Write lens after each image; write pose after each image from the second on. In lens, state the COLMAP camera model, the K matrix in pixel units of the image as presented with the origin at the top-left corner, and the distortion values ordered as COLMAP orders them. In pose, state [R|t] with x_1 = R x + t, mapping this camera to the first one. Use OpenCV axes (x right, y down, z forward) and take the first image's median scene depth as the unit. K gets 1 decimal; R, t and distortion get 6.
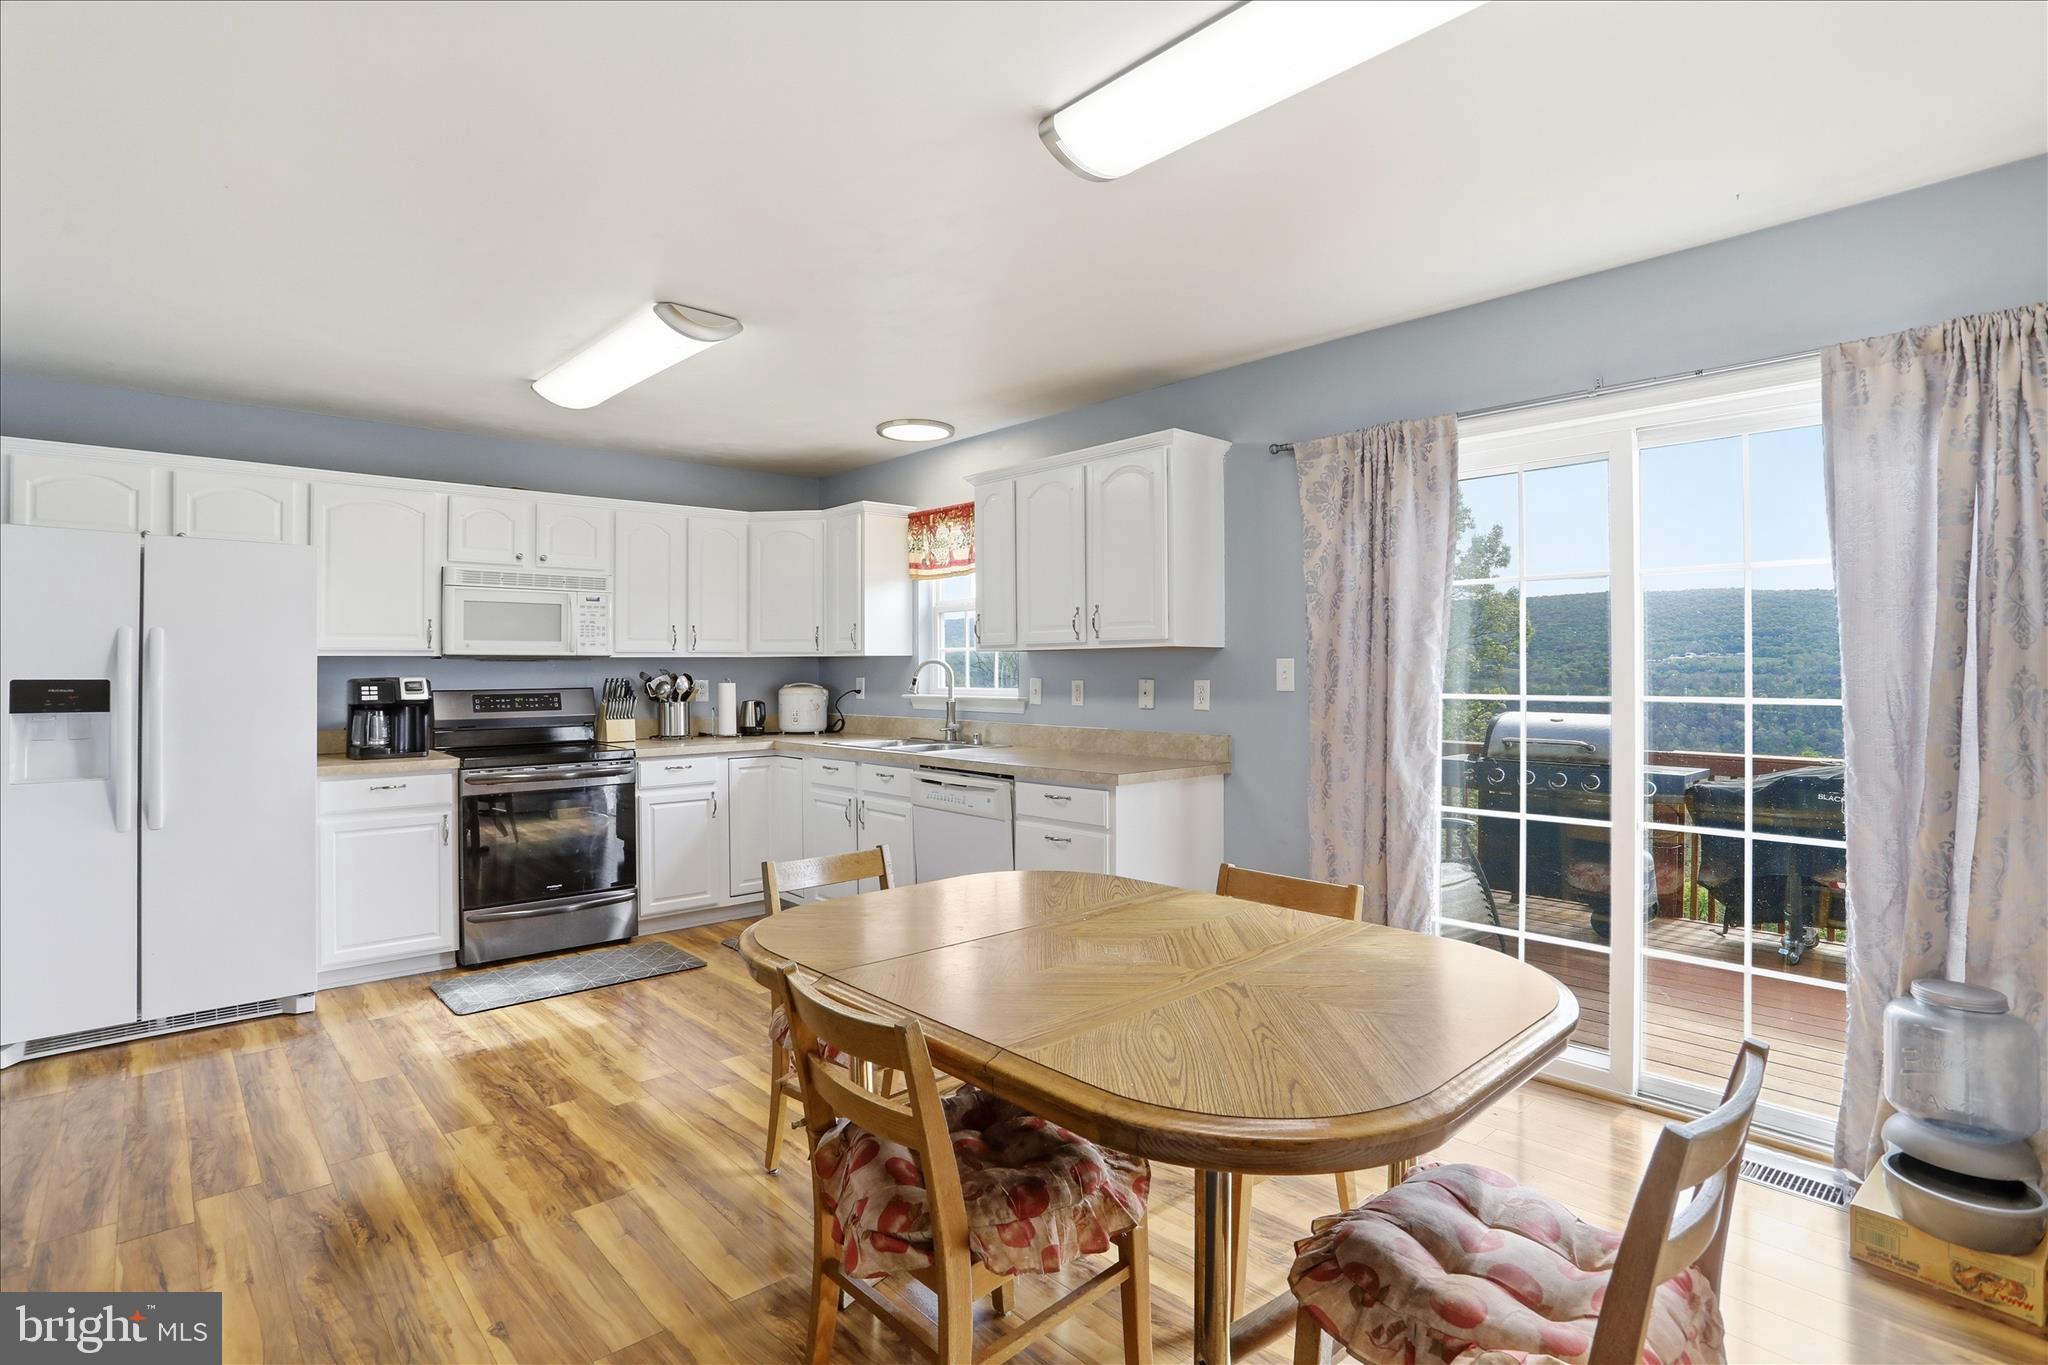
lens RADIAL K [[1020.6, 0, 1026.8], [0, 1020.6, 681.1], [0, 0, 1]] dist [-0.026800, 0.016421]
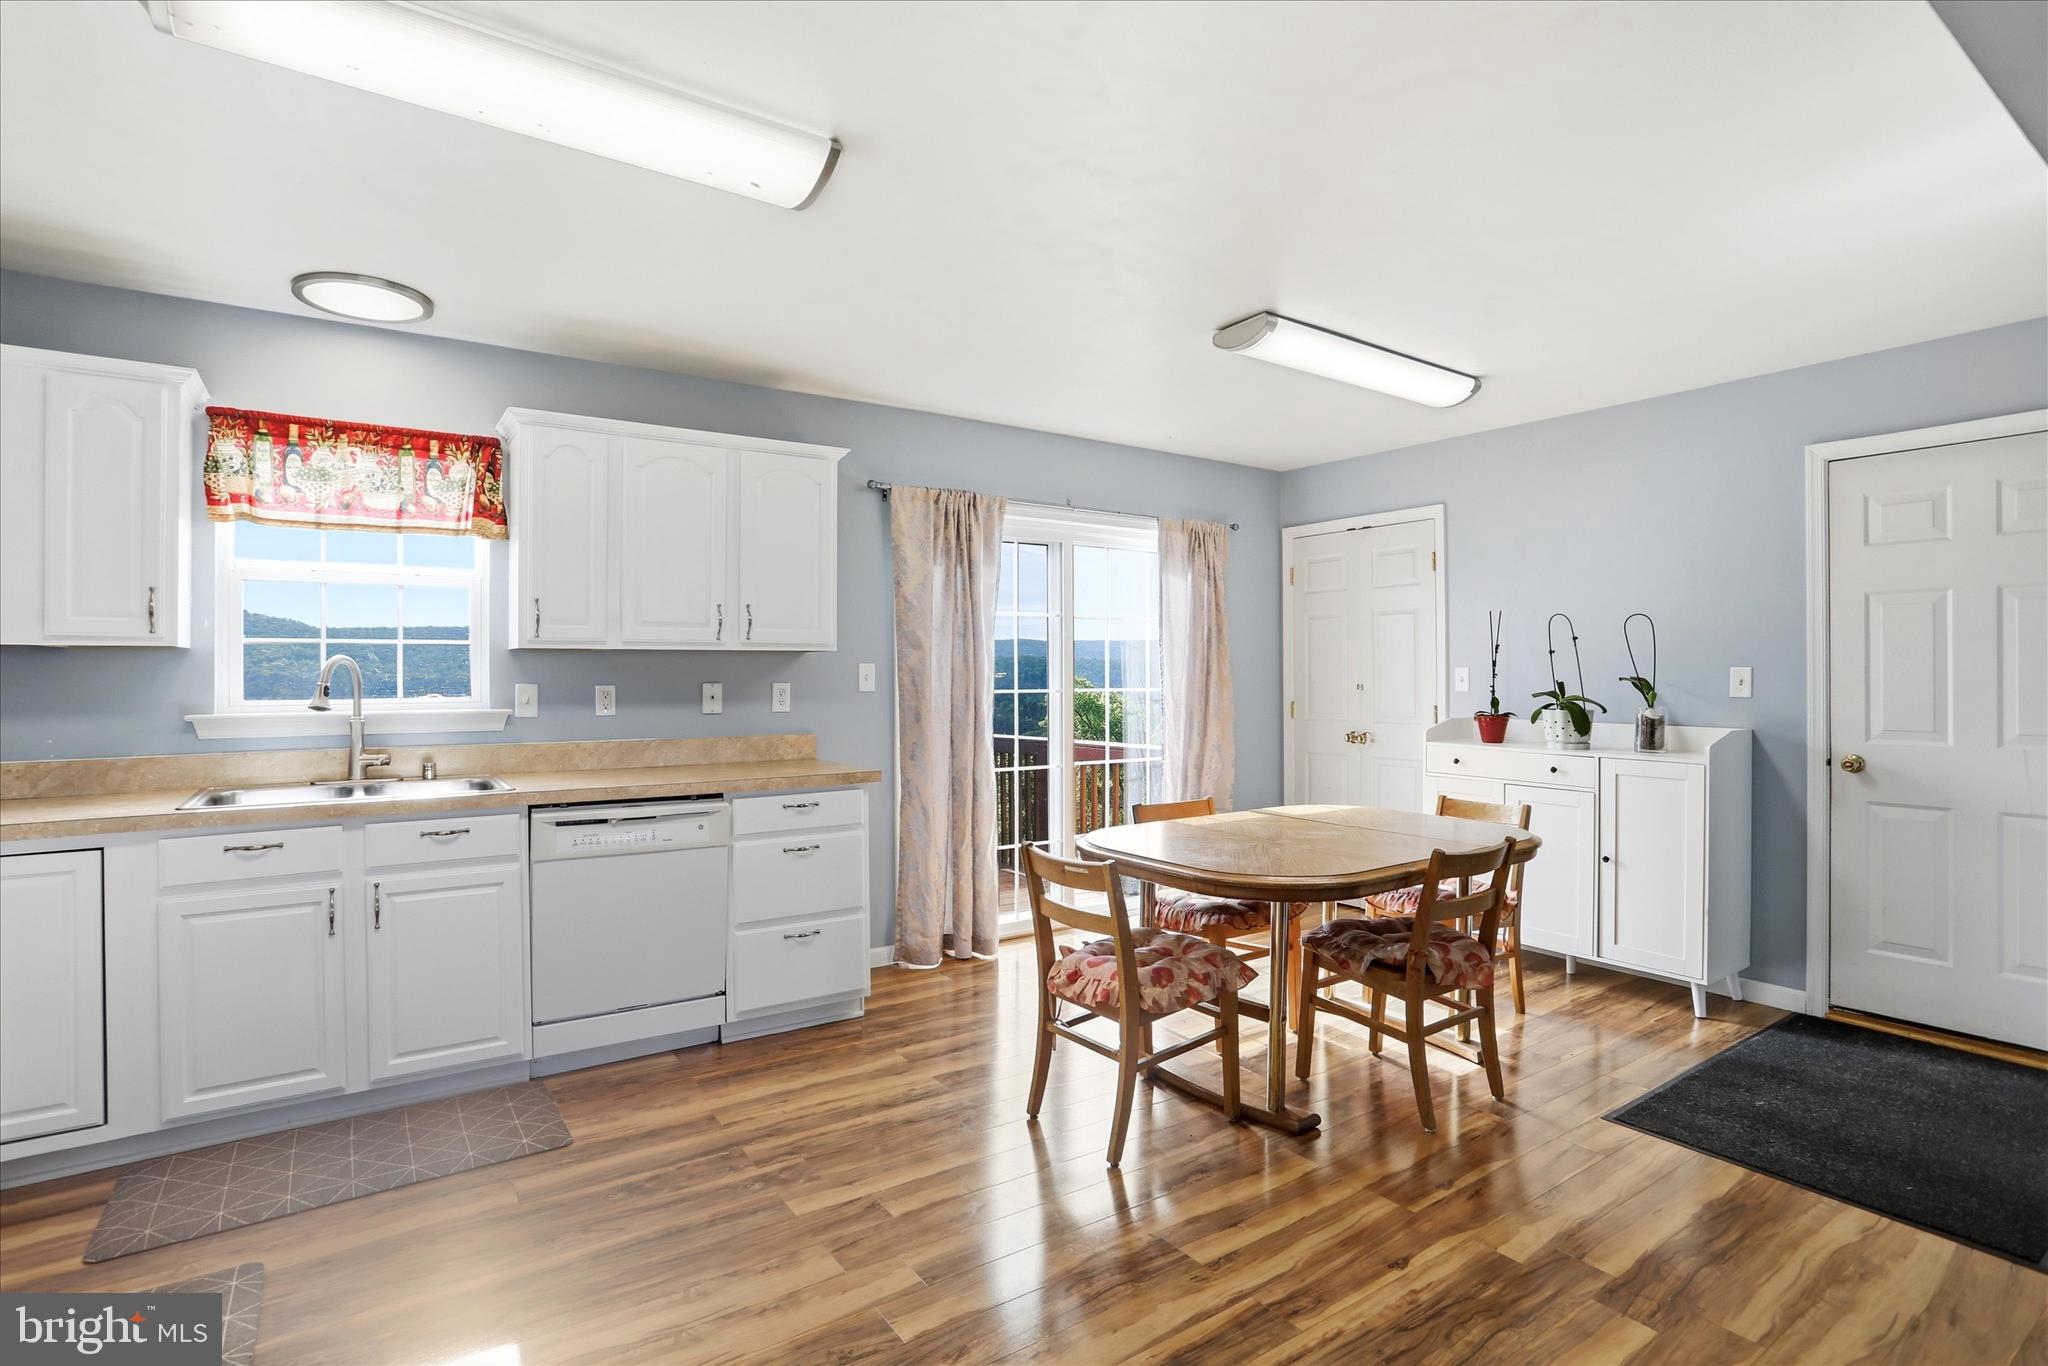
lens RADIAL K [[1020.6, 0, 1023.5], [0, 1020.6, 670.2], [0, 0, 1]] dist [-0.026800, 0.016421]
pose [[0.149540, 0.006778, 0.988732, -0.818634], [0.013406, 0.999871, -0.008881, -0.001429], [-0.988665, 0.014583, 0.149430, 0.605276]]
